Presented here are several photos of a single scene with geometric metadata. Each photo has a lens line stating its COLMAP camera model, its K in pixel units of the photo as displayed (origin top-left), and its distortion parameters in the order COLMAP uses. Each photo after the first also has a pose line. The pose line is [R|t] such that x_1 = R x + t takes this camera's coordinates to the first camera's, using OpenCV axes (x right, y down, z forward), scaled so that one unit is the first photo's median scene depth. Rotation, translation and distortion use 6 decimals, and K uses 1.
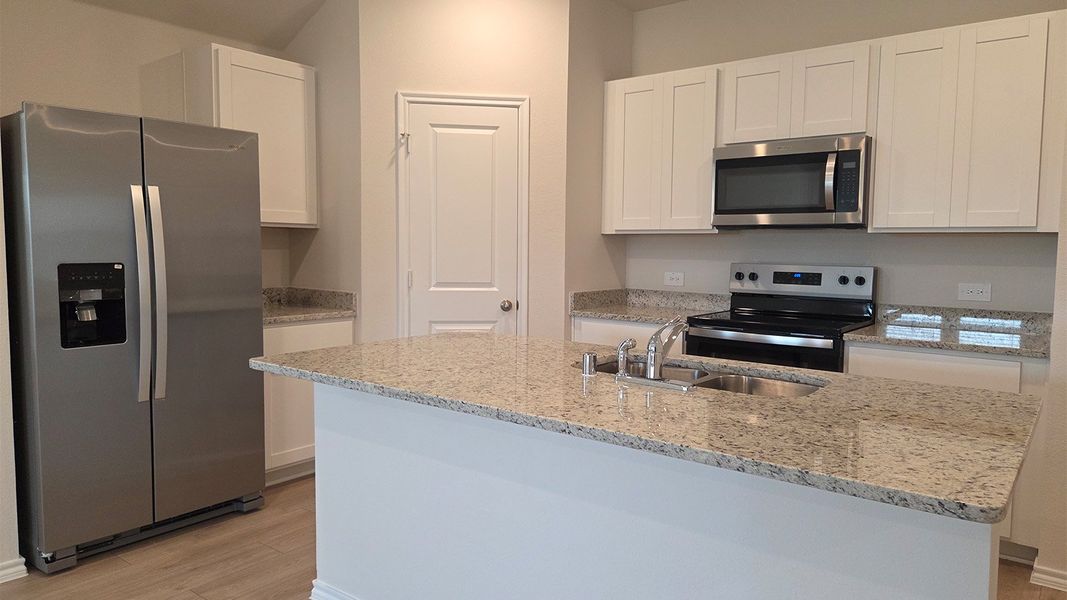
lens RADIAL K [[767.8, 0, 536.1], [0, 767.8, 298.8], [0, 0, 1]] dist [0.046733, -0.026208]
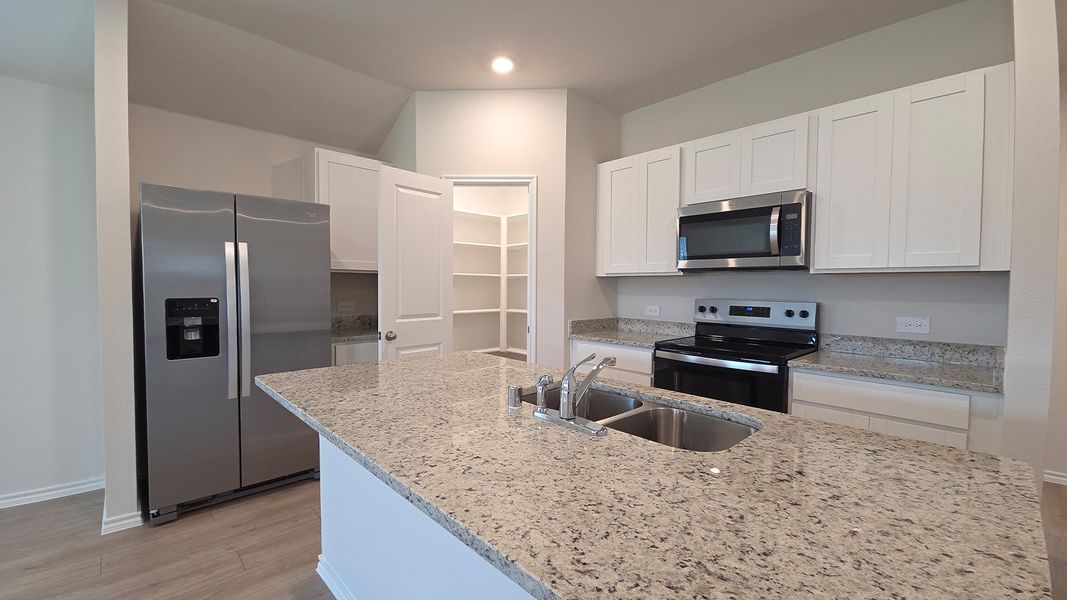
lens RADIAL K [[436.4, 0, 533.2], [0, 436.4, 300.7], [0, 0, 1]] dist [0.007218, -0.004060]
pose [[0.984940, 0.003039, -0.172873, 0.136709], [-0.010082, 0.999154, -0.039876, -0.014273], [0.172605, 0.041018, 0.984137, 0.291273]]
